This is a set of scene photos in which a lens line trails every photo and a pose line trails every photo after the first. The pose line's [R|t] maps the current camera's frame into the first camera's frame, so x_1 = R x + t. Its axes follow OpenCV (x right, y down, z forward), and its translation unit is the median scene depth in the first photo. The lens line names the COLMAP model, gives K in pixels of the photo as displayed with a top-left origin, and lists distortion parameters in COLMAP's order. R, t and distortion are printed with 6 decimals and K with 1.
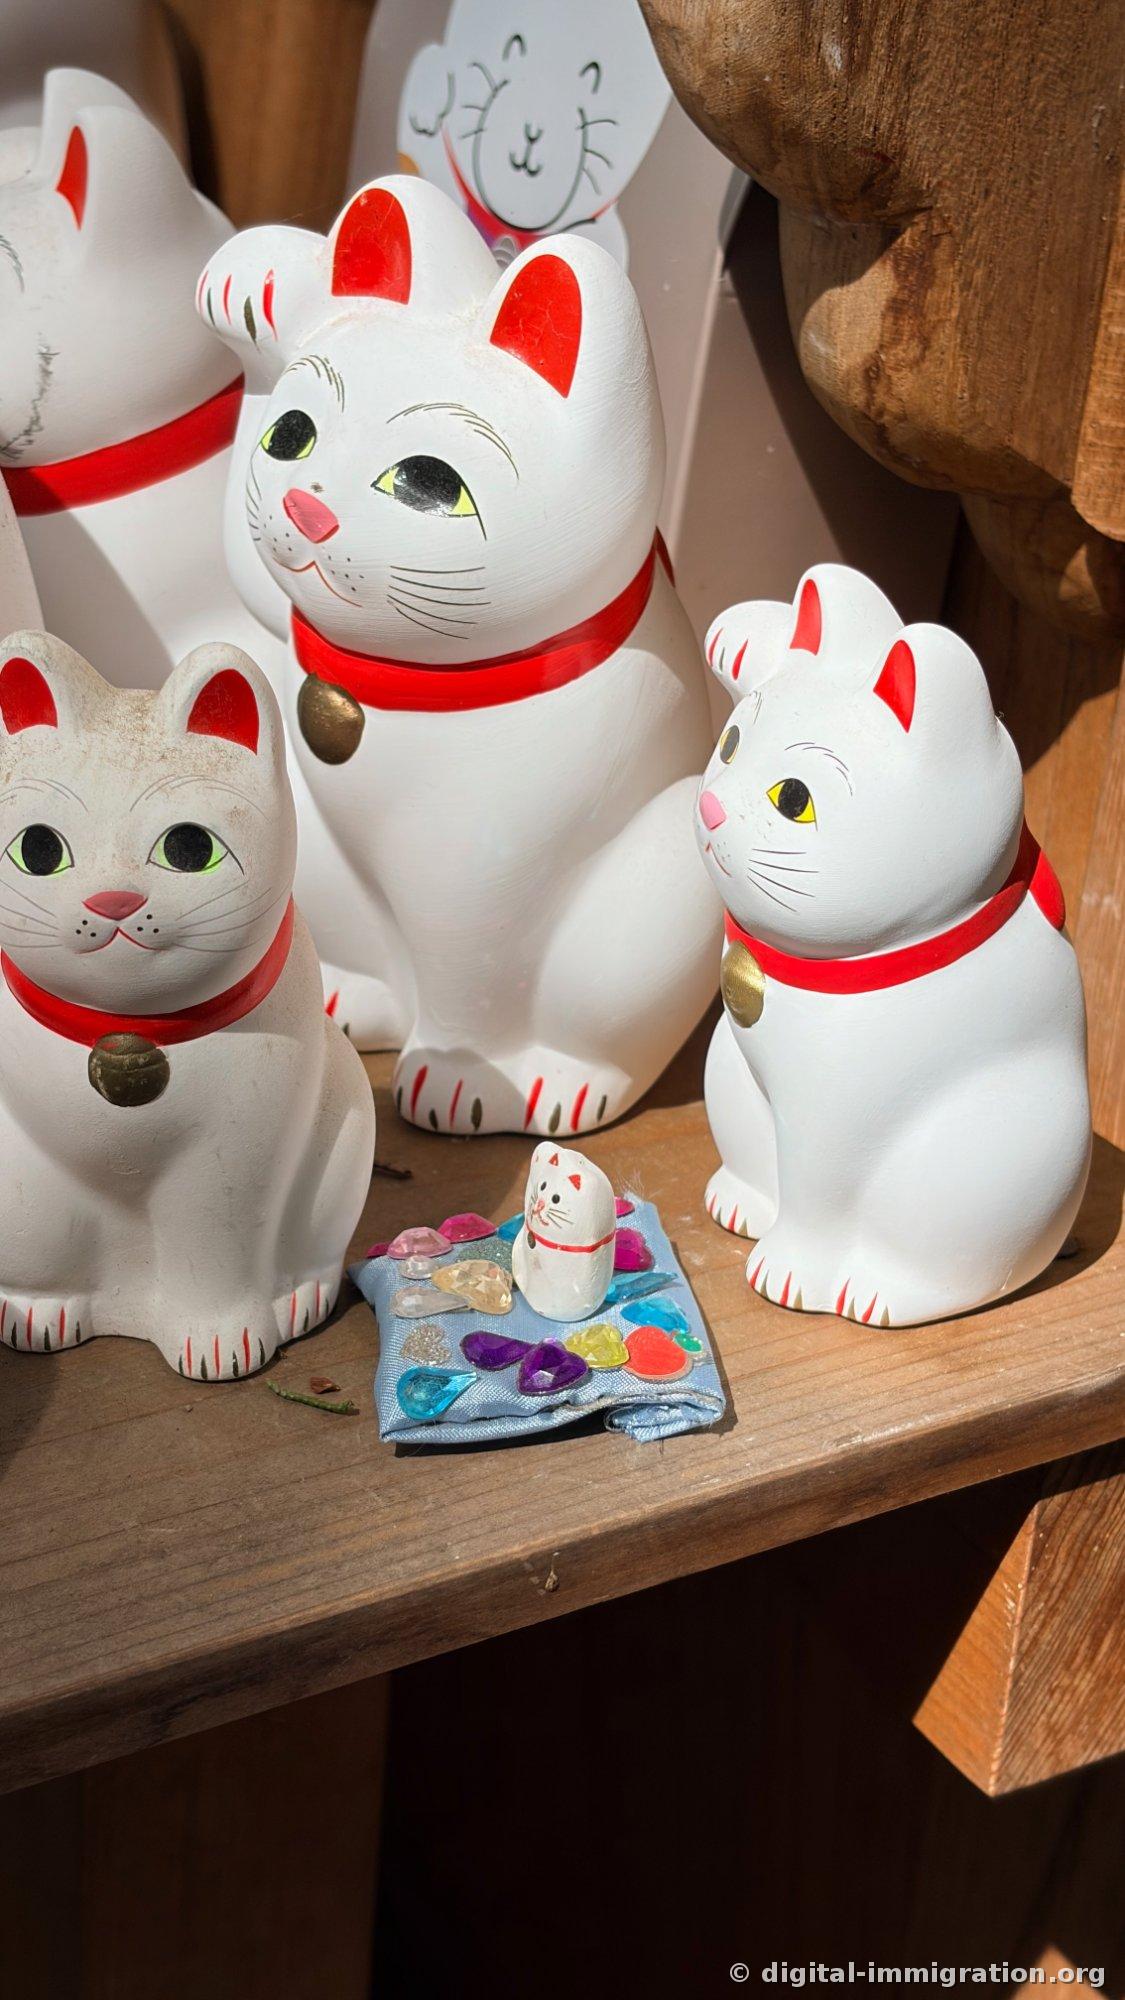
lens RADIAL K [[3053.8, 0, 562.5], [0, 3053.8, 1000.0], [0, 0, 1]] dist [0.250559, -1.172845]
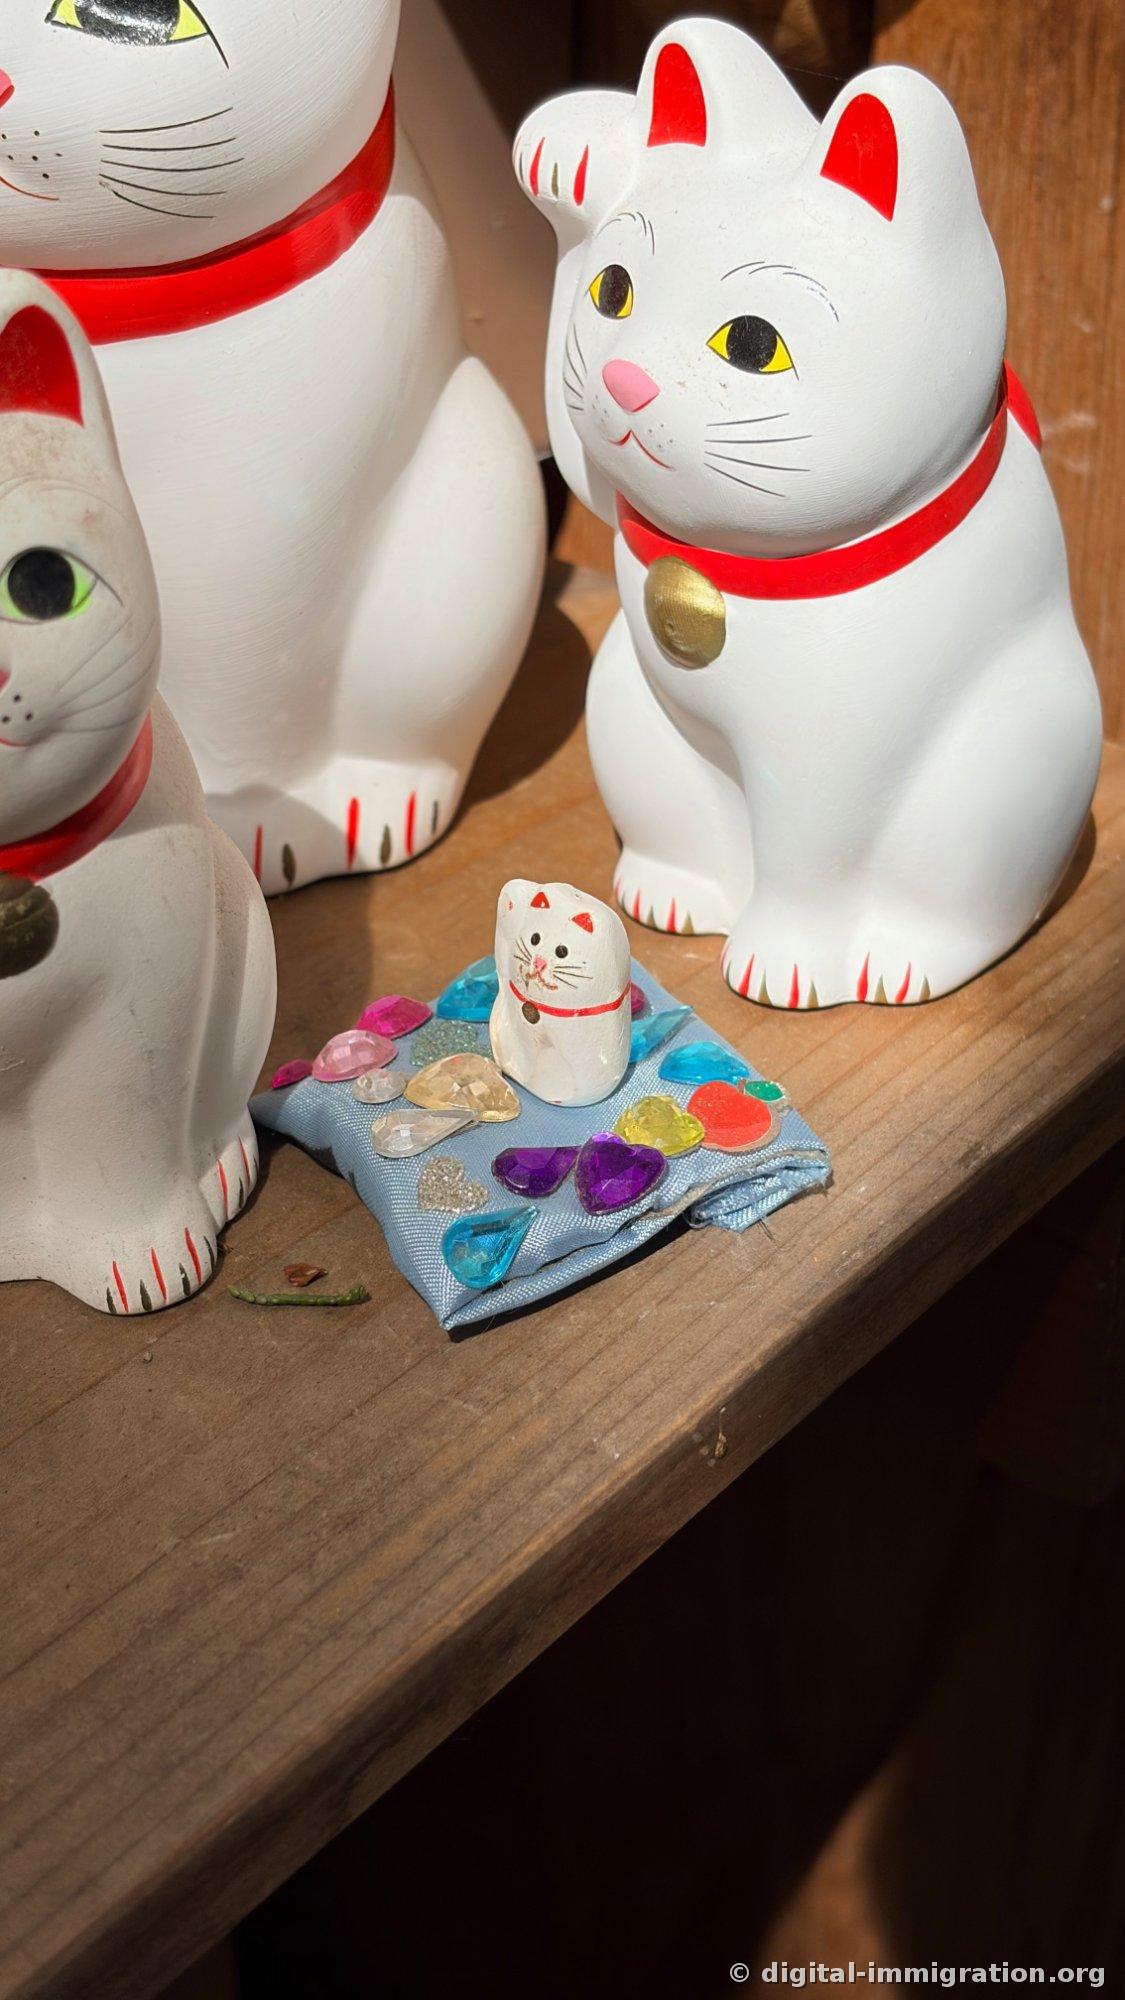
lens RADIAL K [[3053.8, 0, 562.5], [0, 3053.8, 1000.0], [0, 0, 1]] dist [0.250559, -1.172845]
pose [[0.933660, -0.252341, 0.254171, -0.193659], [0.218553, 0.963620, 0.153856, -0.037645], [-0.283748, -0.088100, 0.954843, 0.292373]]
